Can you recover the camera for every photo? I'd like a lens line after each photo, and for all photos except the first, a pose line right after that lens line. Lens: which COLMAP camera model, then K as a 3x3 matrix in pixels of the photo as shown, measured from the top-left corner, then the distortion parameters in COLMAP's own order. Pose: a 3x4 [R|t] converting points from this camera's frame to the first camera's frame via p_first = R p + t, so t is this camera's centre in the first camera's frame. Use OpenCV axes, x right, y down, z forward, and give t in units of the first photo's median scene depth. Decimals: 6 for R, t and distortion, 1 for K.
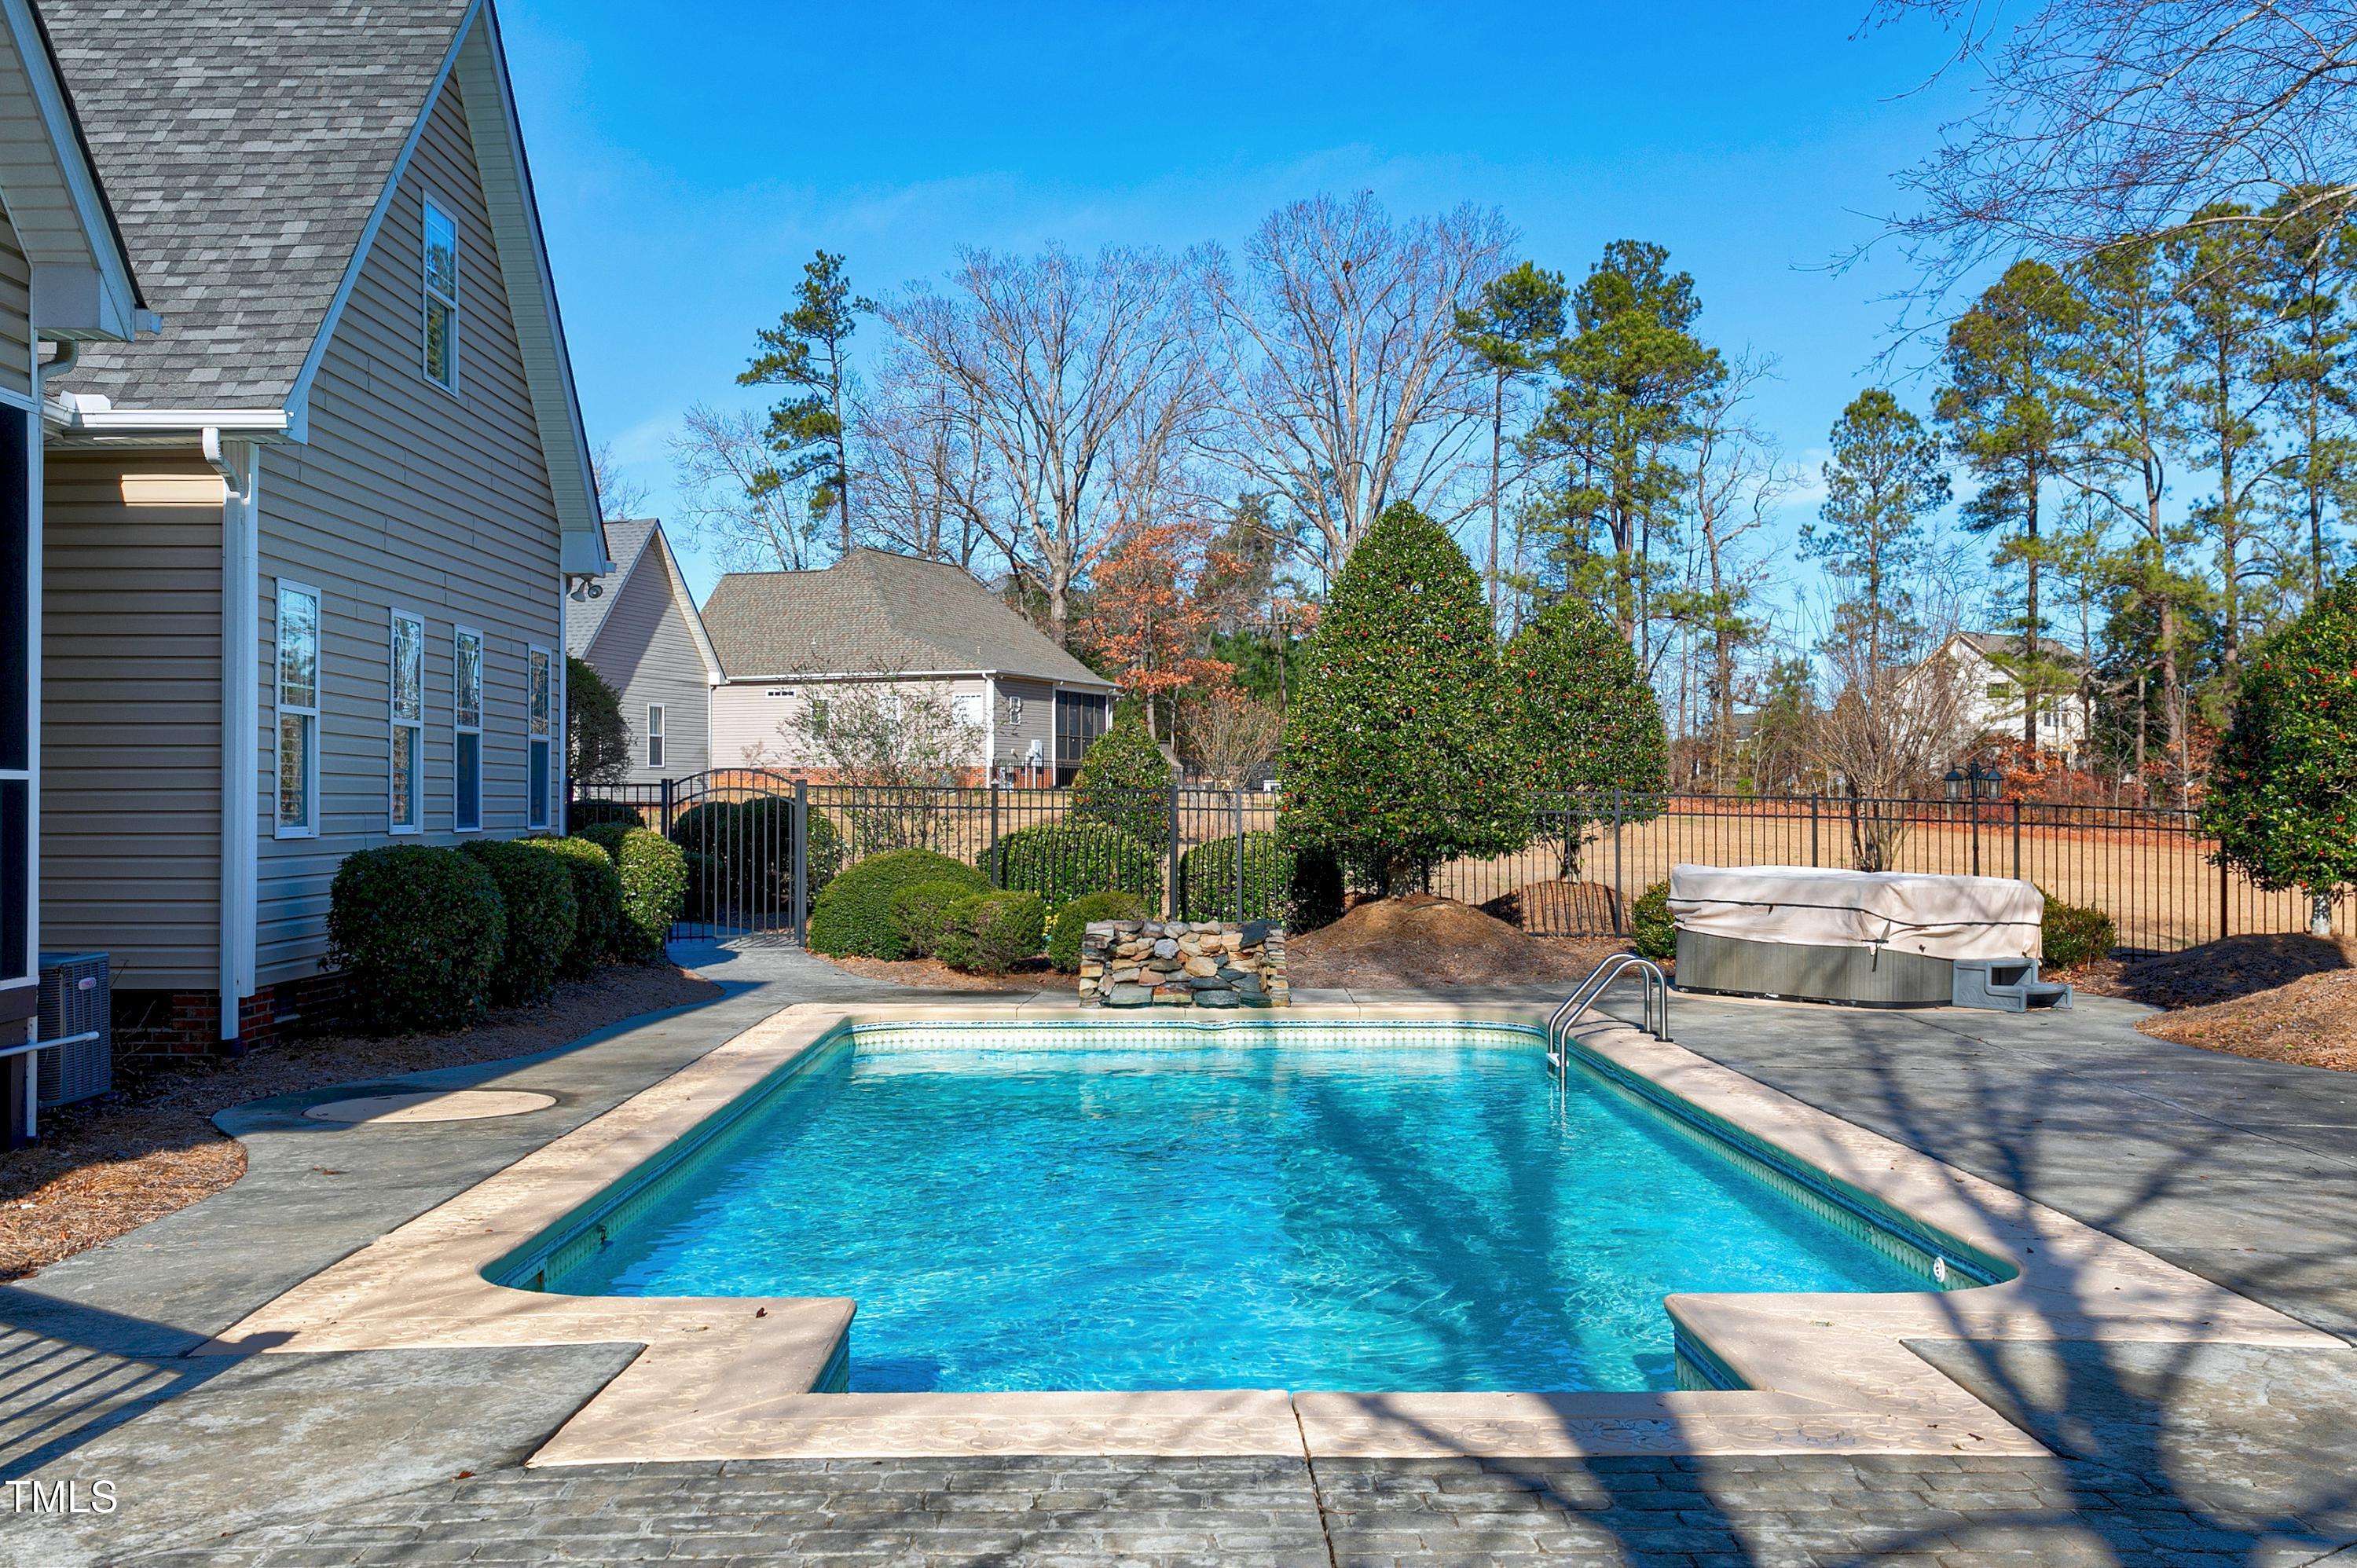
lens RADIAL K [[2362.8, 0, 1275.2], [0, 2362.8, 763.1], [0, 0, 1]] dist [0.035890, 0.000000]
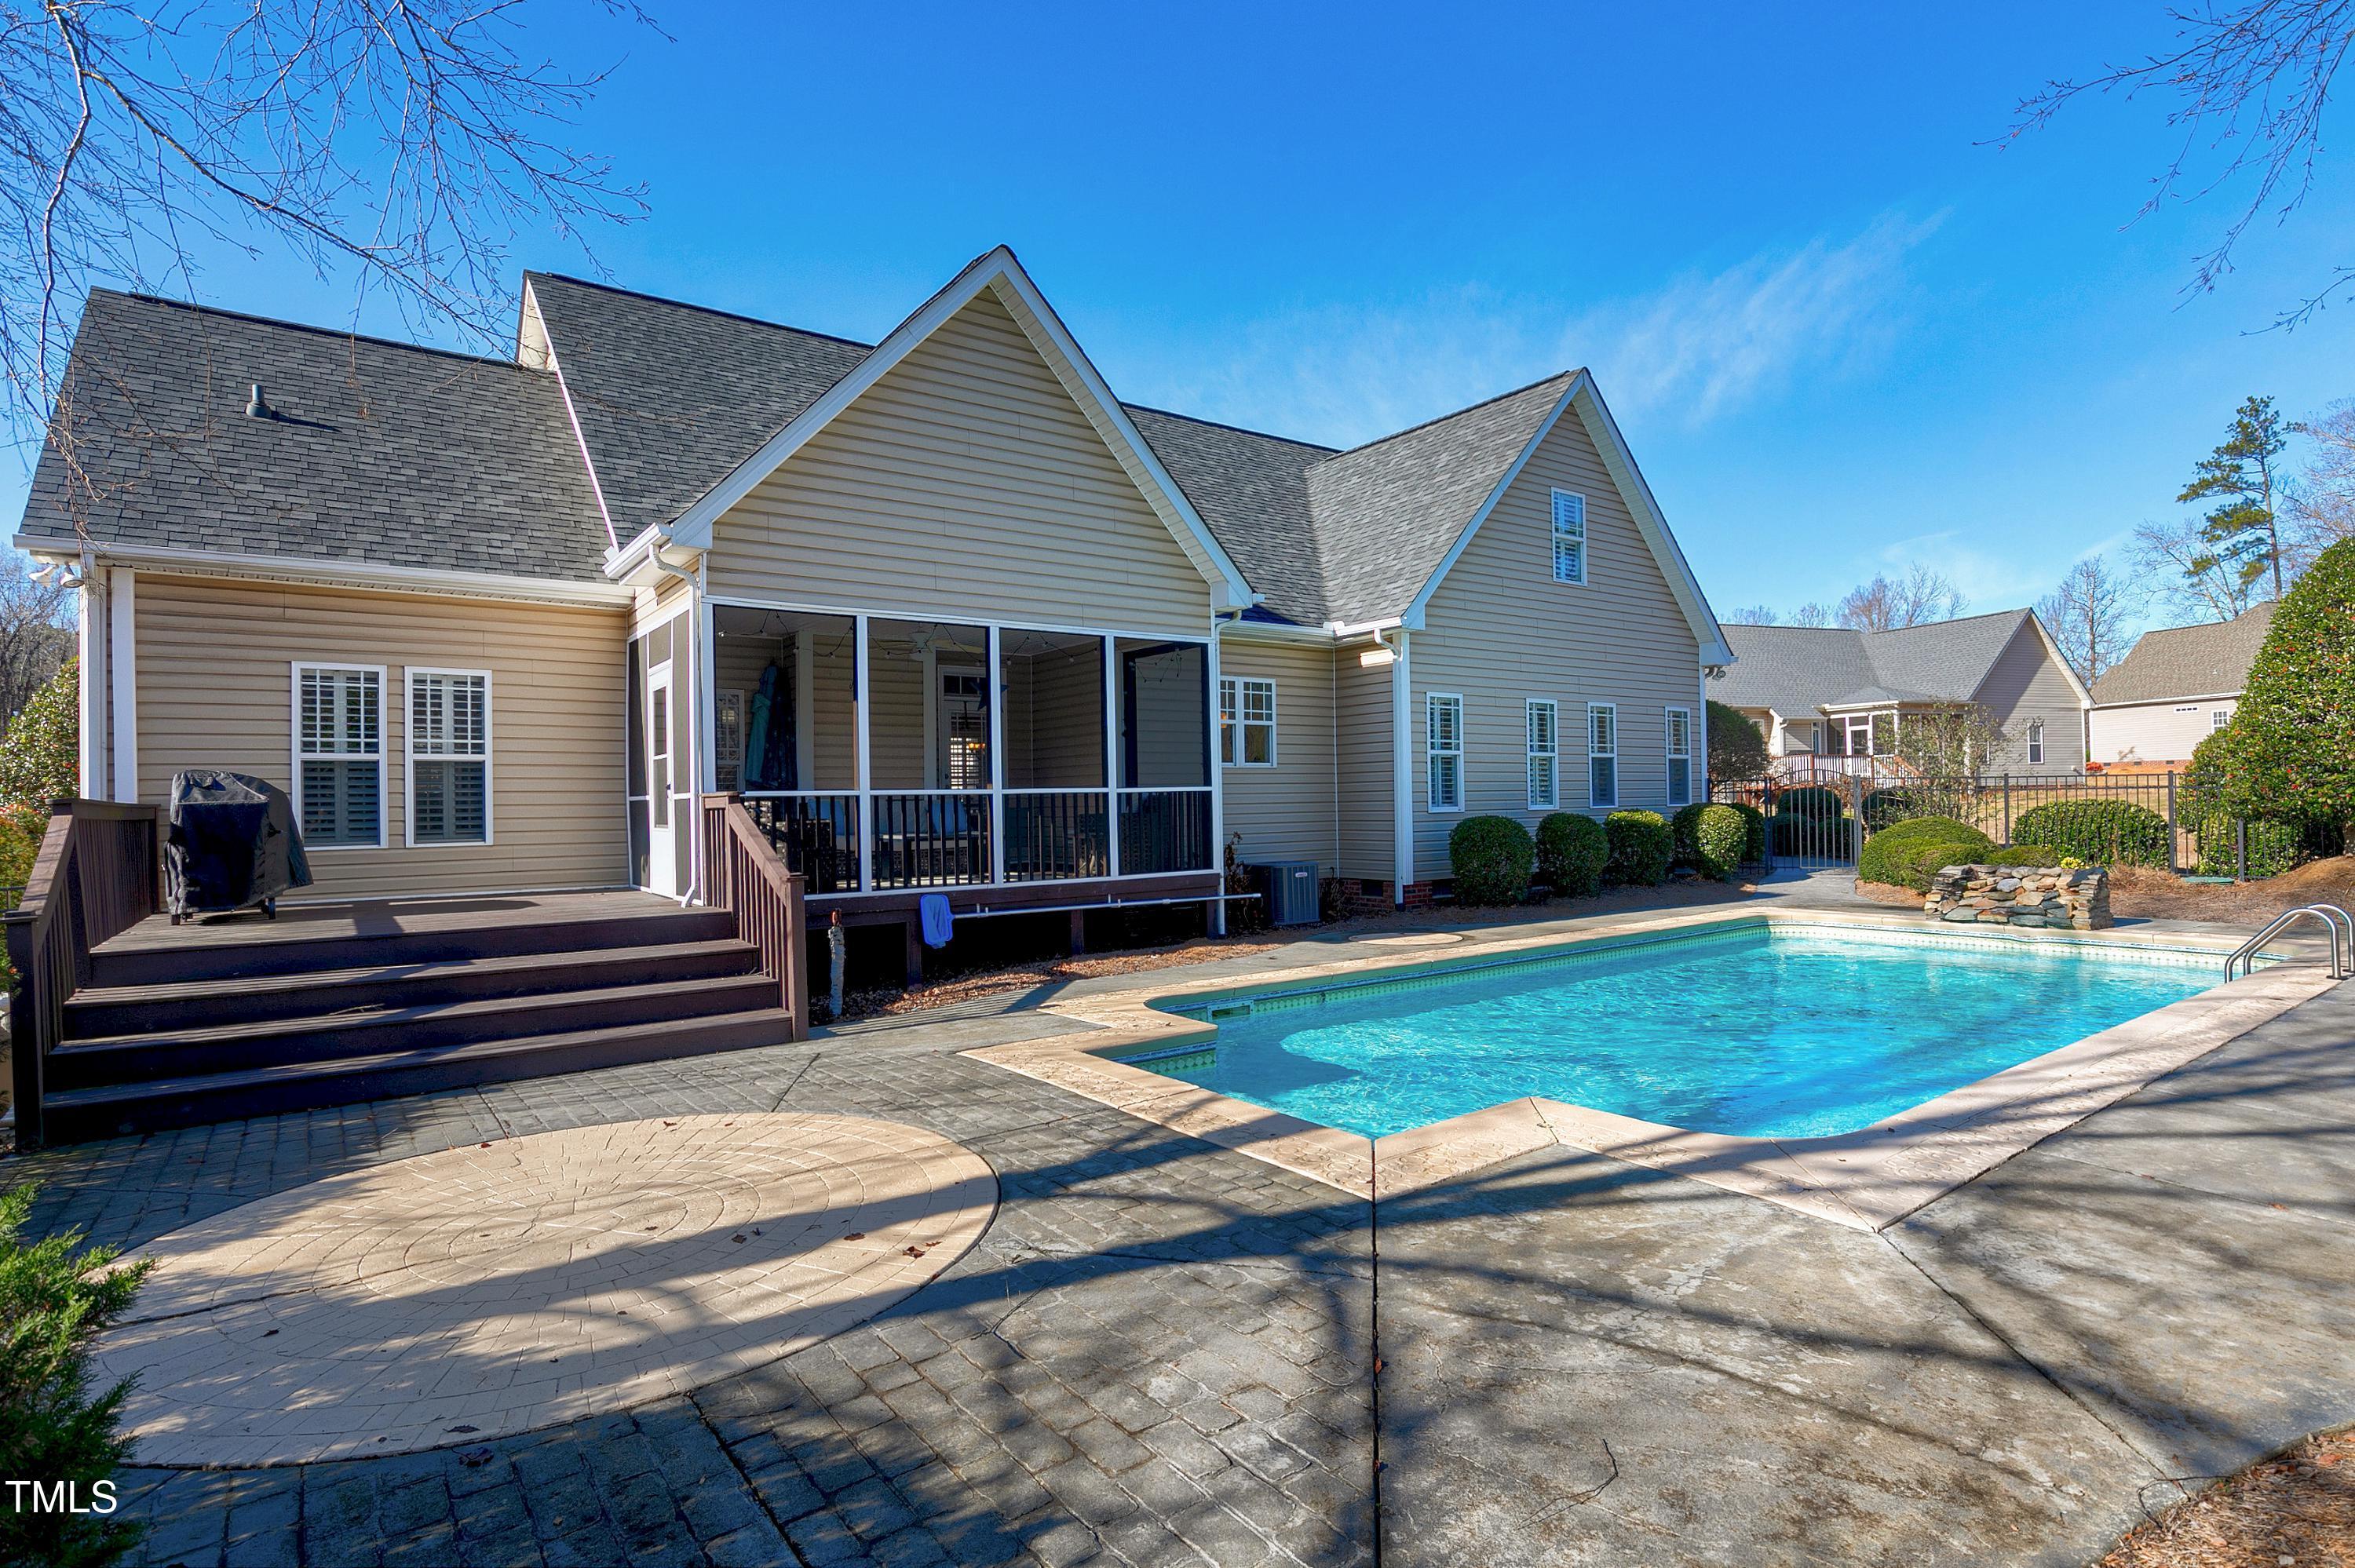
lens RADIAL K [[1242.4, 0, 1160.2], [0, 1242.4, 785.7], [0, 0, 1]] dist [0.005320, 0.000818]
pose [[0.558359, -0.021280, -0.829326, 0.289115], [0.032018, 0.999479, -0.004090, 0.002878], [0.828981, -0.024270, 0.558749, 0.125463]]
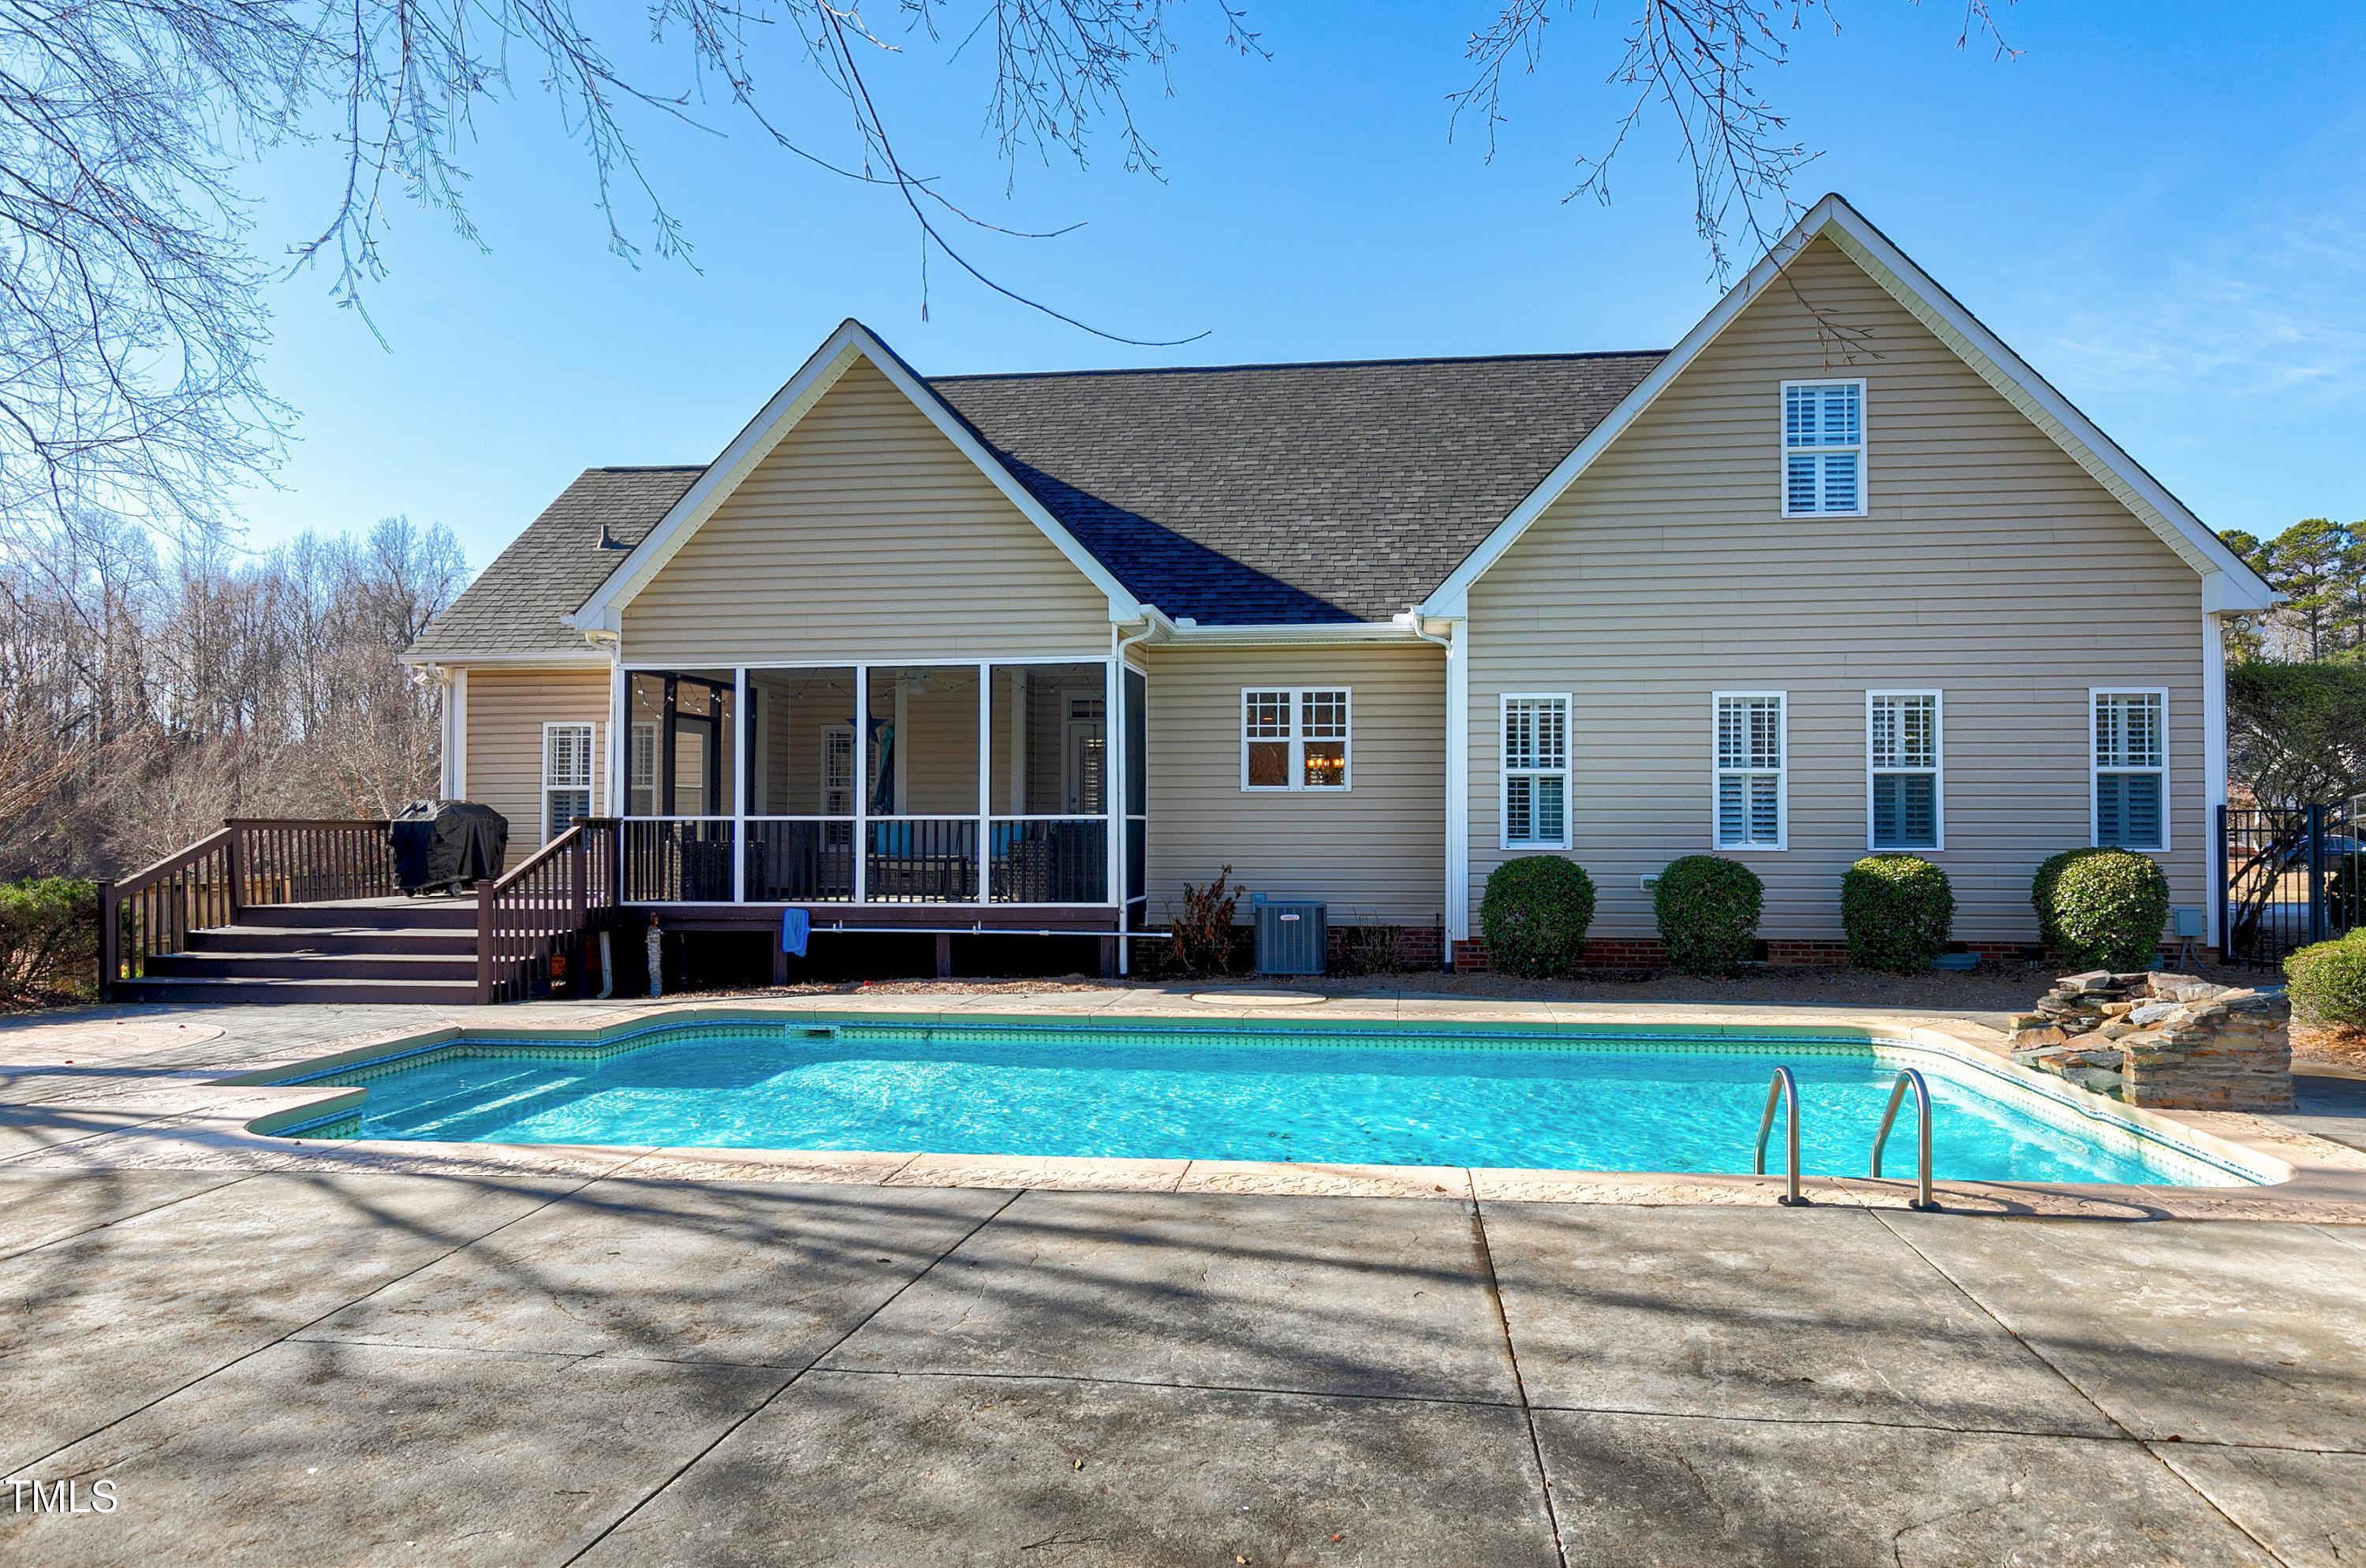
lens RADIAL K [[1453.9, 0, 1197.3], [0, 1453.9, 776.0], [0, 0, 1]] dist [-0.001121, -0.001023]
pose [[-0.177320, -0.030616, -0.983677, 0.476156], [0.018568, 0.999234, -0.034447, 0.008339], [0.983978, -0.024373, -0.176616, 0.733218]]
